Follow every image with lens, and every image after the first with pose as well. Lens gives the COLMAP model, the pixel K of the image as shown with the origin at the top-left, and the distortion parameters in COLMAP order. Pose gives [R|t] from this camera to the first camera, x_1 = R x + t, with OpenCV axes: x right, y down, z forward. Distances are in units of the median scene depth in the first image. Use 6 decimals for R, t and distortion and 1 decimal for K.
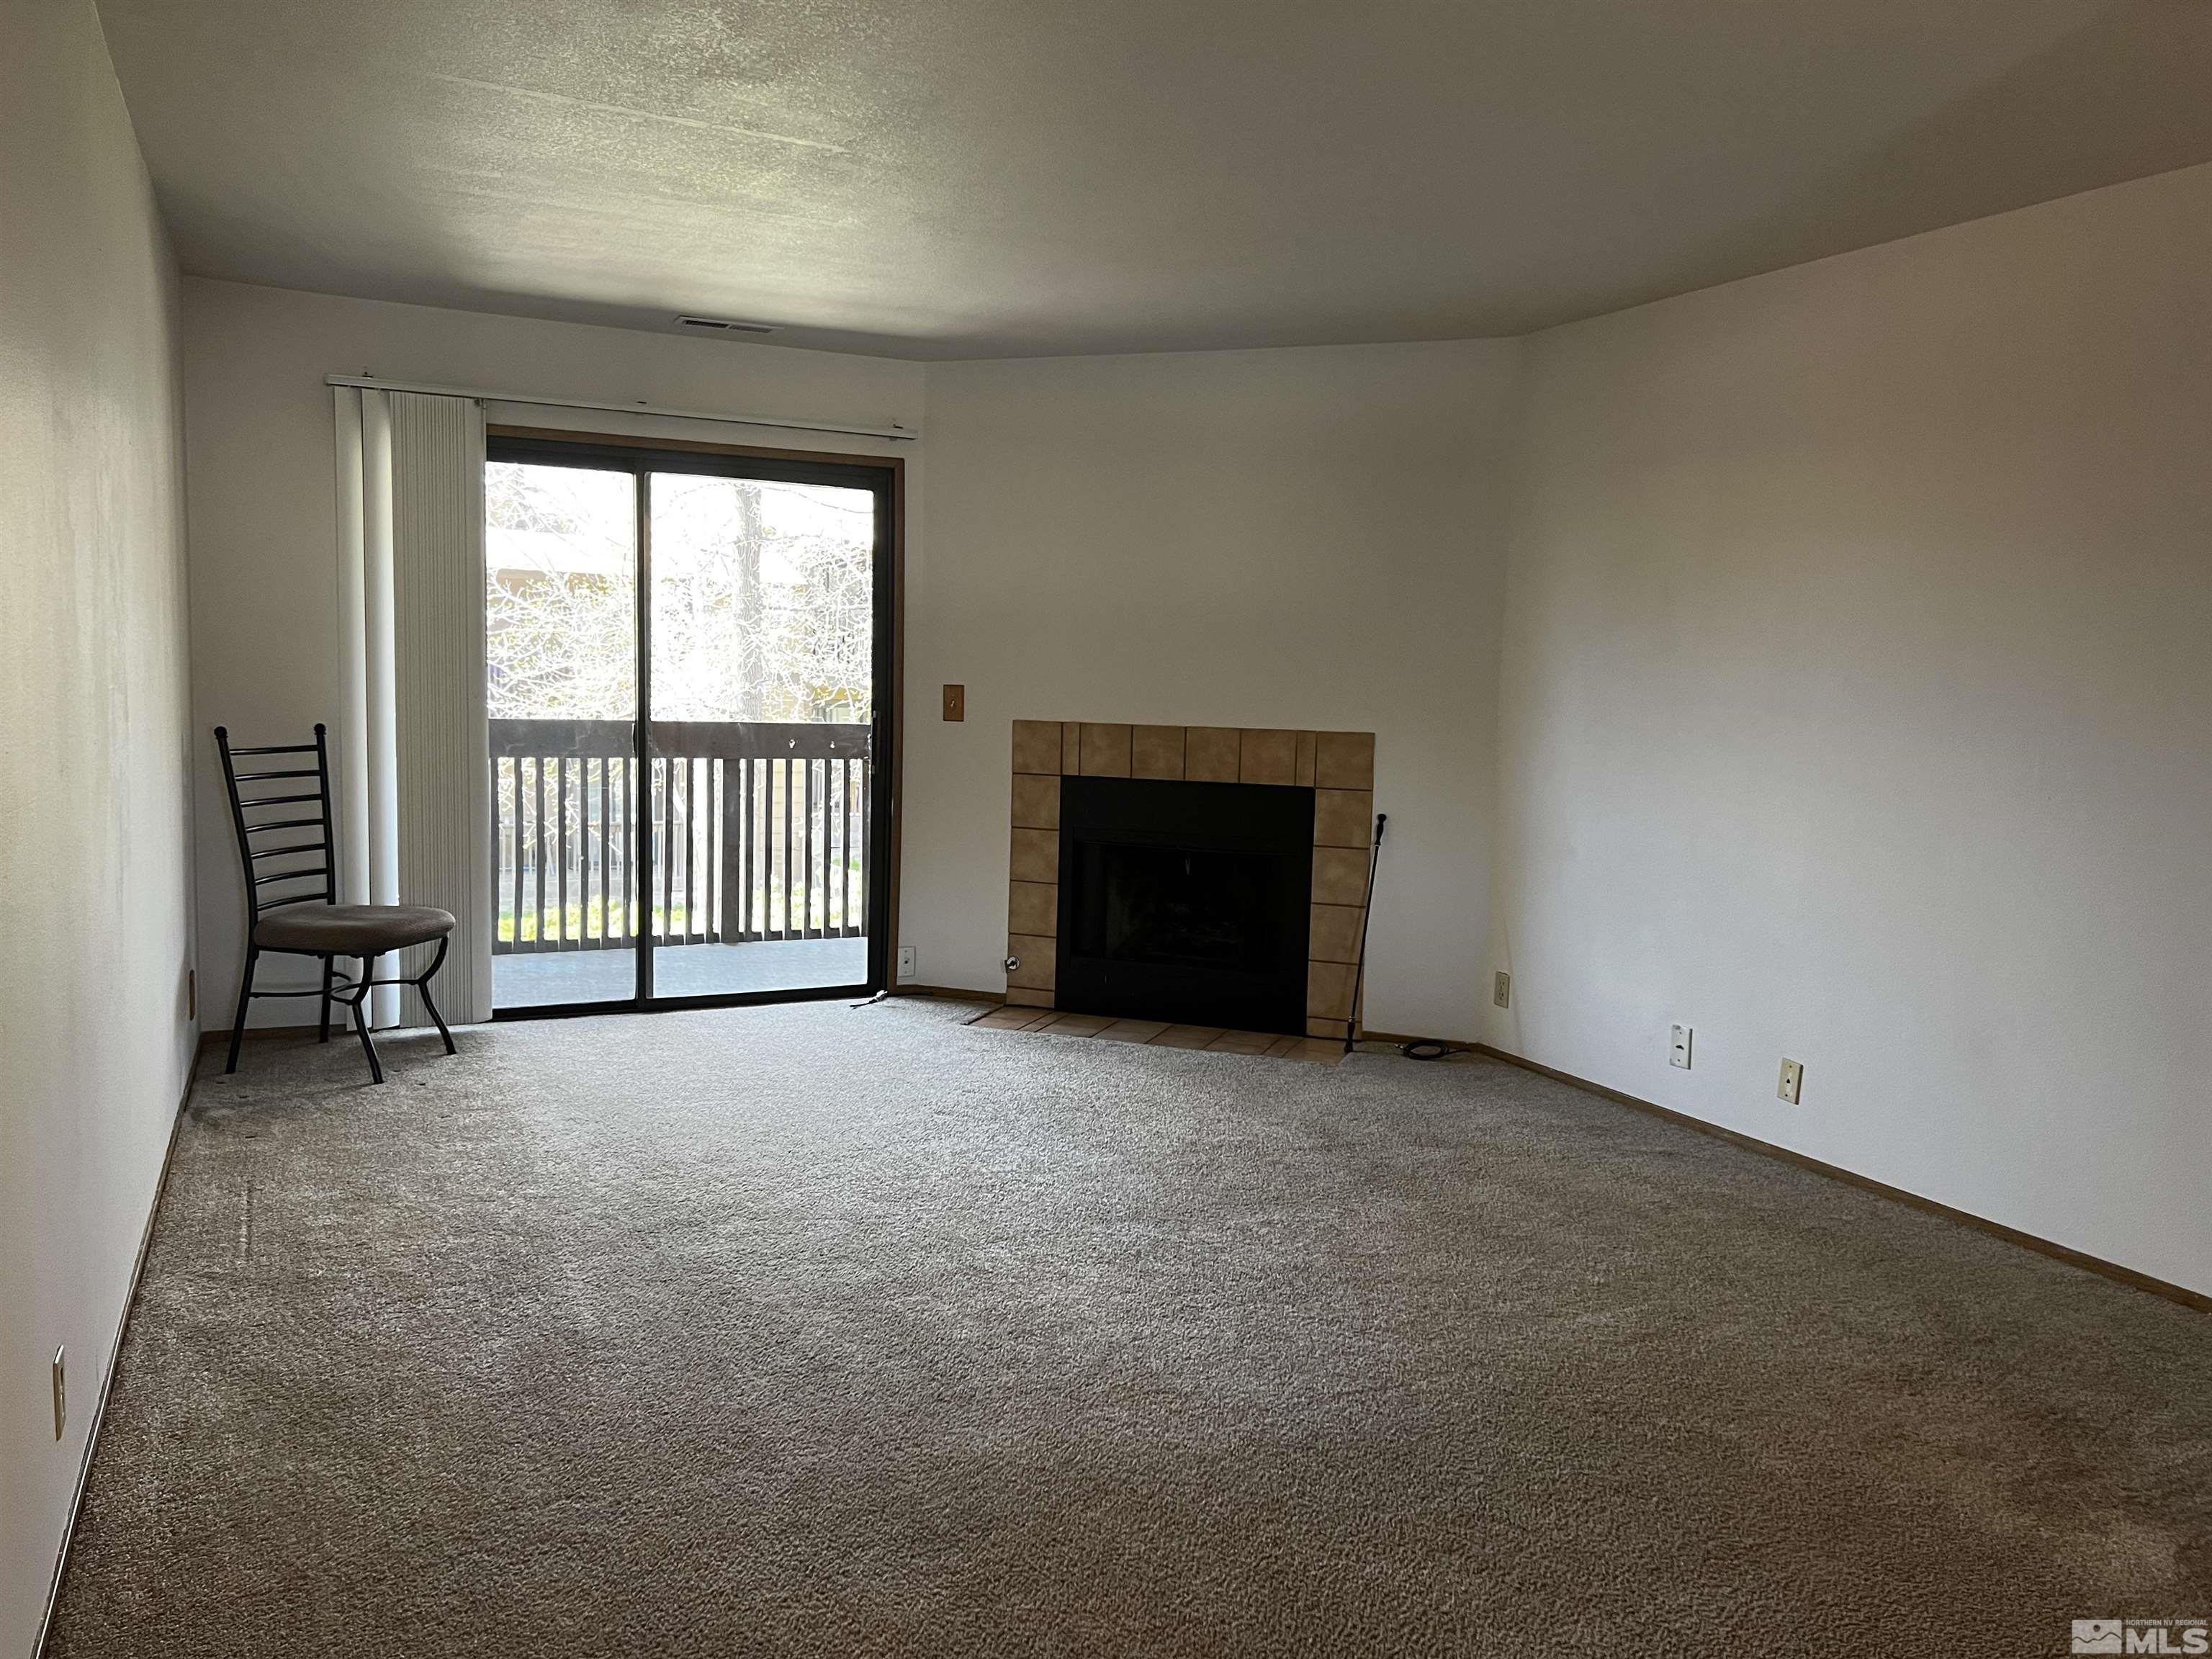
lens RADIAL K [[1646.8, 0, 1114.5], [0, 1646.8, 828.1], [0, 0, 1]] dist [0.081263, 0.000818]
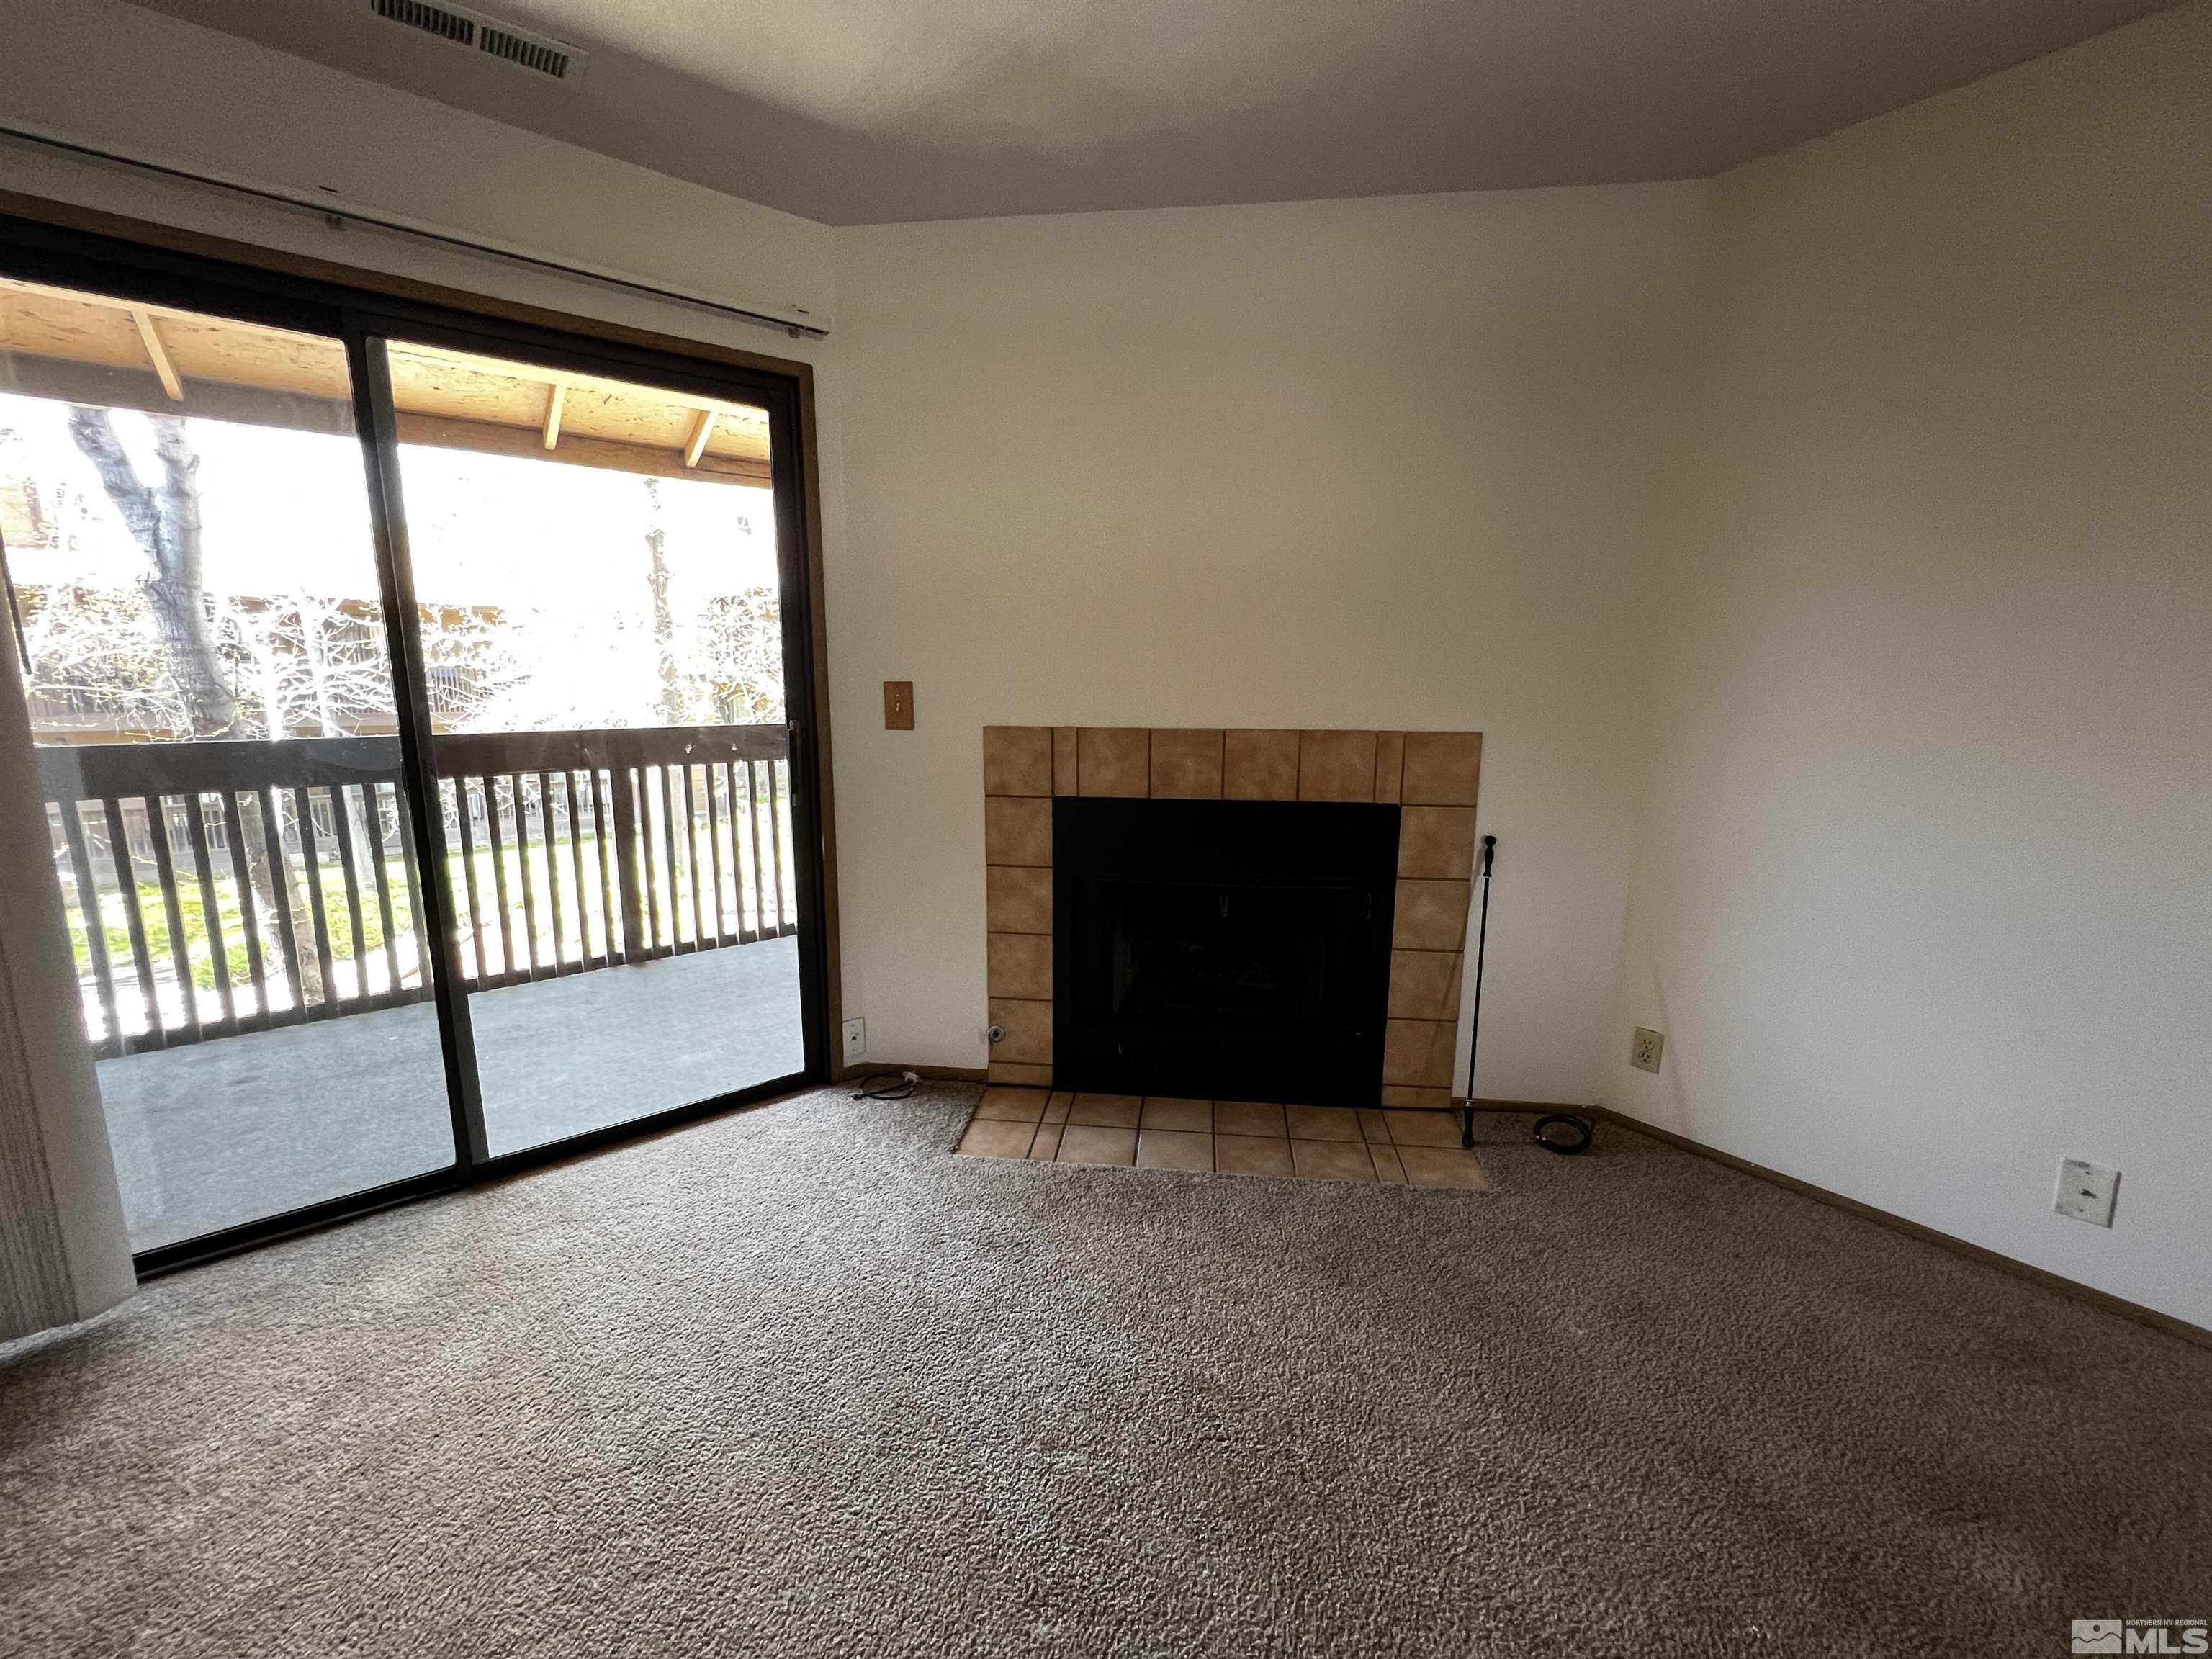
lens RADIAL K [[880.0, 0, 1100.3], [0, 880.0, 818.9], [0, 0, 1]] dist [-0.000617, -0.000082]
pose [[0.975060, -0.058208, 0.214174, -0.099678], [0.041740, 0.995870, 0.080629, -0.054185], [-0.217983, -0.069678, 0.973462, 0.597891]]
